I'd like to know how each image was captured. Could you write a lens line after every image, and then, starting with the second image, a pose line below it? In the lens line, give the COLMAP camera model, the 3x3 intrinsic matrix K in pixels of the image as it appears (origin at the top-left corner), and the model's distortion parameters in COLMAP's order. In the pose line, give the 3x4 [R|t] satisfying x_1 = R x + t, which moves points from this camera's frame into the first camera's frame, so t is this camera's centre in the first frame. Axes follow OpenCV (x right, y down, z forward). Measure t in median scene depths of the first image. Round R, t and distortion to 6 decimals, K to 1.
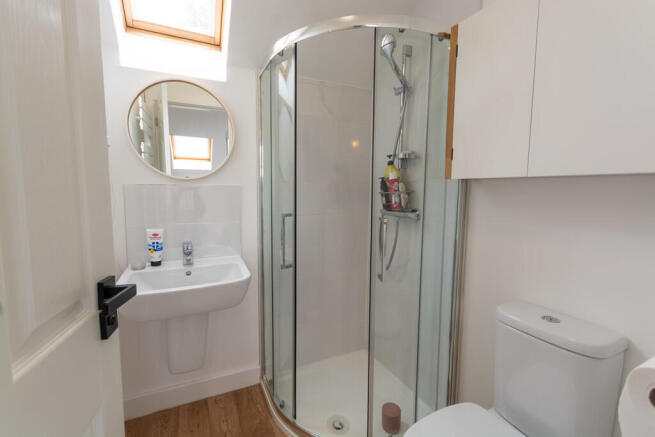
lens RADIAL K [[287.9, 0, 327.5], [0, 287.9, 218.5], [0, 0, 1]] dist [-0.001025, -0.000154]
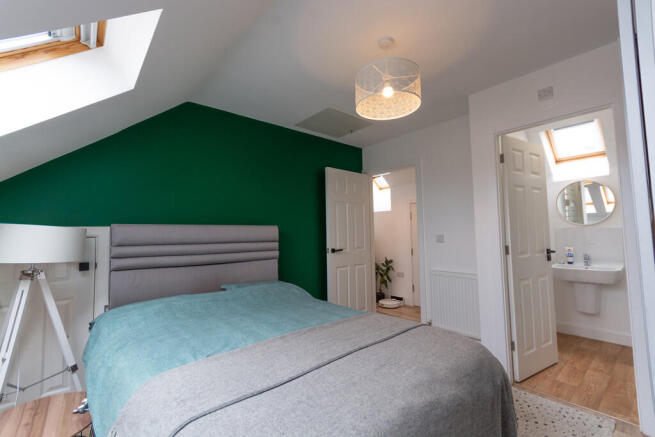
lens RADIAL K [[287.9, 0, 327.5], [0, 287.9, 218.5], [0, 0, 1]] dist [-0.001025, -0.000154]
pose [[0.264570, -0.083423, -0.960751, 1.085014], [-0.075939, 0.991356, -0.106992, 0.194593], [0.961372, 0.101265, 0.255948, -1.427405]]
